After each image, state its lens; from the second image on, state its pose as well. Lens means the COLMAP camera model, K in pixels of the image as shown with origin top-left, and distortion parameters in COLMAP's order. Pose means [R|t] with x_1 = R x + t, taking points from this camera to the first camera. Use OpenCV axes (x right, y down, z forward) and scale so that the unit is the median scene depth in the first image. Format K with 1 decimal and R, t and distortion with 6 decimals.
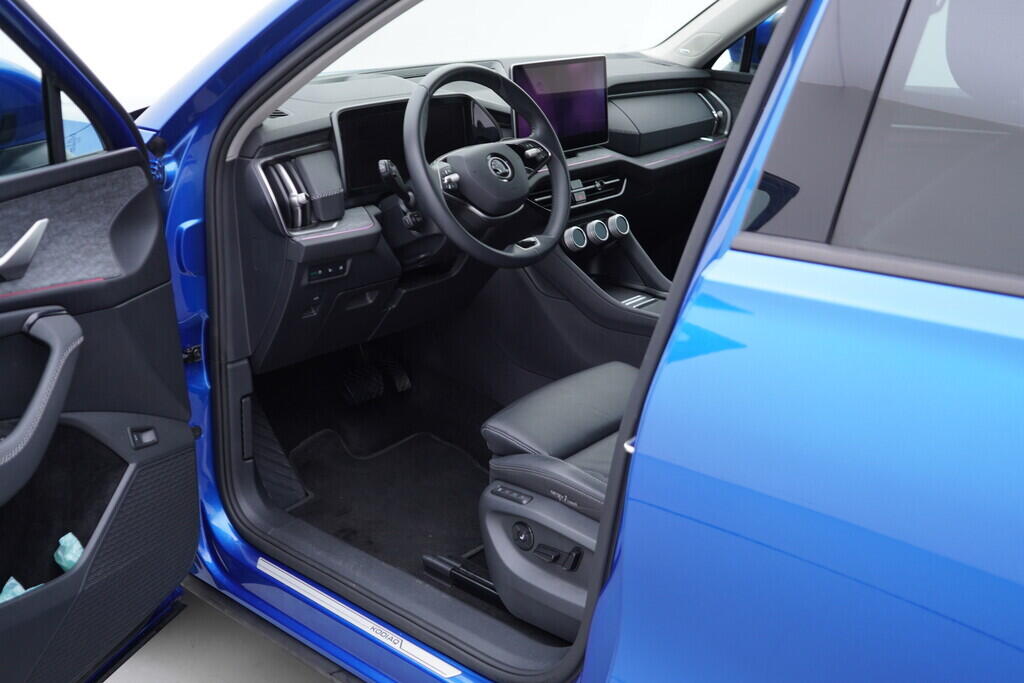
lens RADIAL K [[1078.6, 0, 512.0], [0, 1078.6, 341.5], [0, 0, 1]] dist [-0.008587, 0.027126]
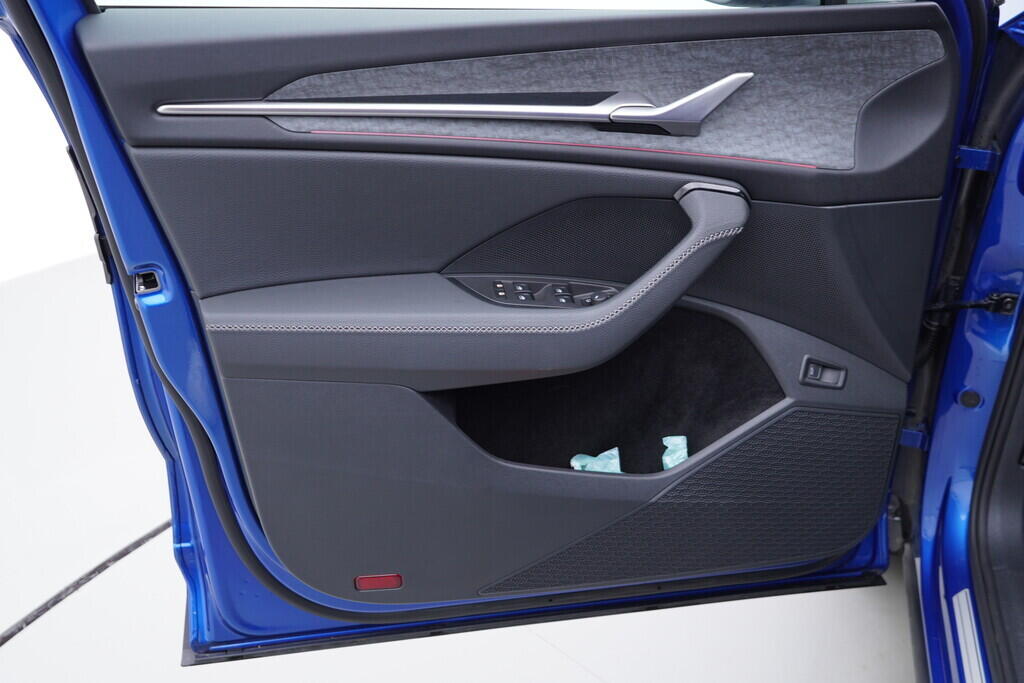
lens RADIAL K [[1078.6, 0, 512.0], [0, 1078.6, 341.5], [0, 0, 1]] dist [-0.008587, 0.027126]
pose [[0.453079, 0.414753, -0.789113, 0.182780], [-0.288504, 0.905764, 0.310415, -0.122932], [0.843495, 0.087020, 0.530041, 0.425676]]
